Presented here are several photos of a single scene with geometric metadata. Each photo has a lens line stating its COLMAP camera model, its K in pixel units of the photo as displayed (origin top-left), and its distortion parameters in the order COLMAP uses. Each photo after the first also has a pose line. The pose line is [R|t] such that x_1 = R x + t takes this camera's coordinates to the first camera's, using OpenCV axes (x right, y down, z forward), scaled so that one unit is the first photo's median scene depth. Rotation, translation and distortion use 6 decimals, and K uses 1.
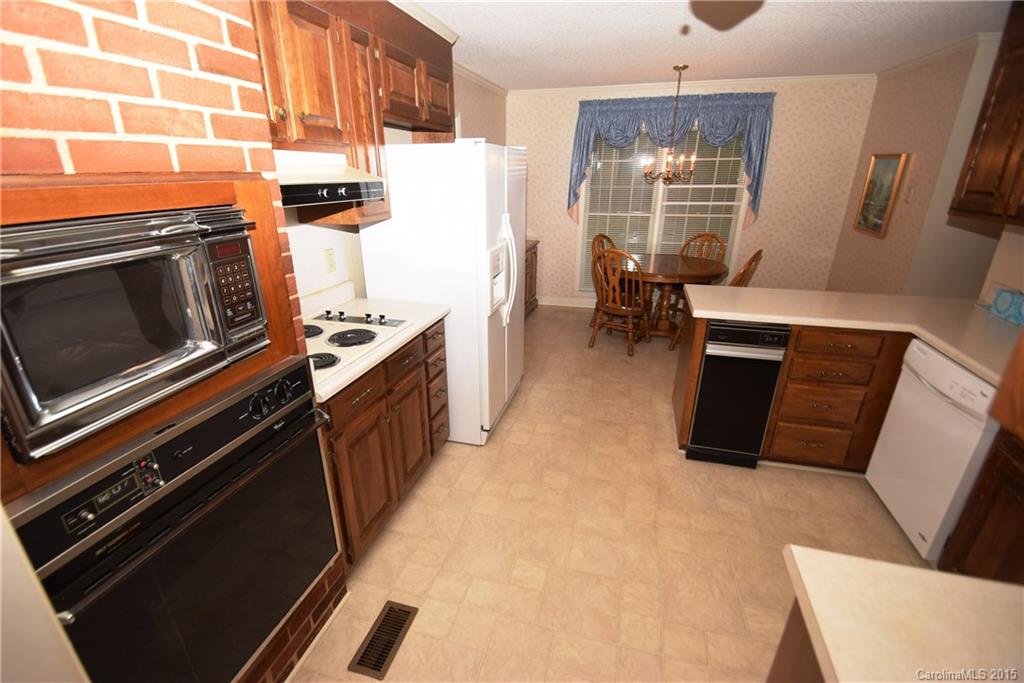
lens RADIAL K [[452.4, 0, 493.4], [0, 452.4, 359.8], [0, 0, 1]] dist [-0.017475, -0.004276]
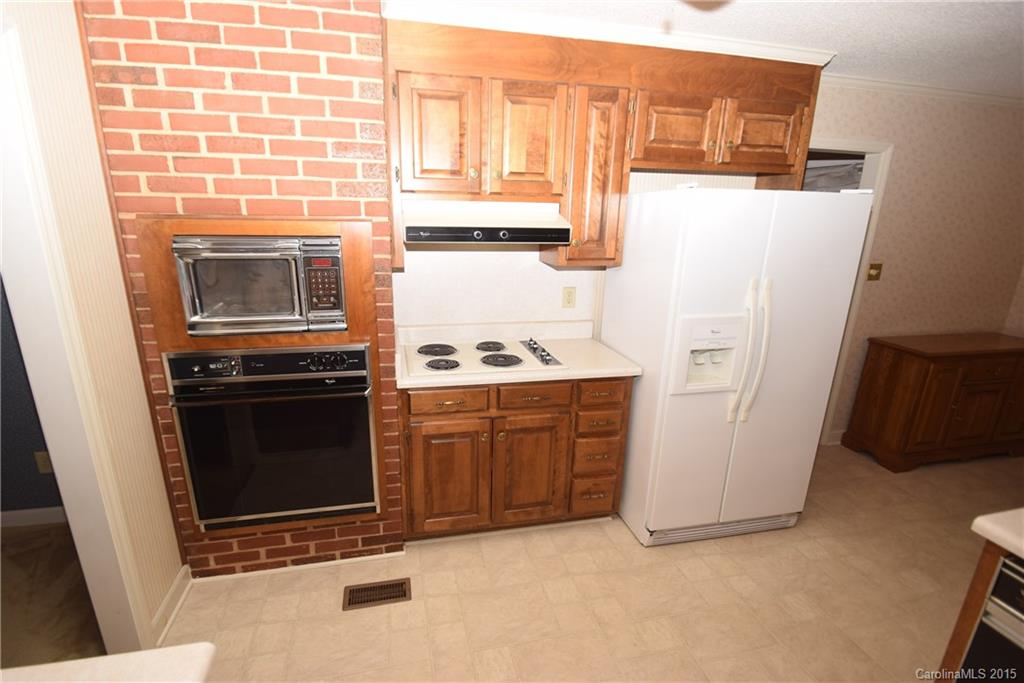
lens RADIAL K [[471.3, 0, 511.3], [0, 471.3, 360.9], [0, 0, 1]] dist [-0.005292, -0.008397]
pose [[0.500113, 0.271919, -0.822160, 0.690774], [-0.351545, 0.931418, 0.094213, -0.174526], [0.791393, 0.241909, 0.561406, 0.372984]]
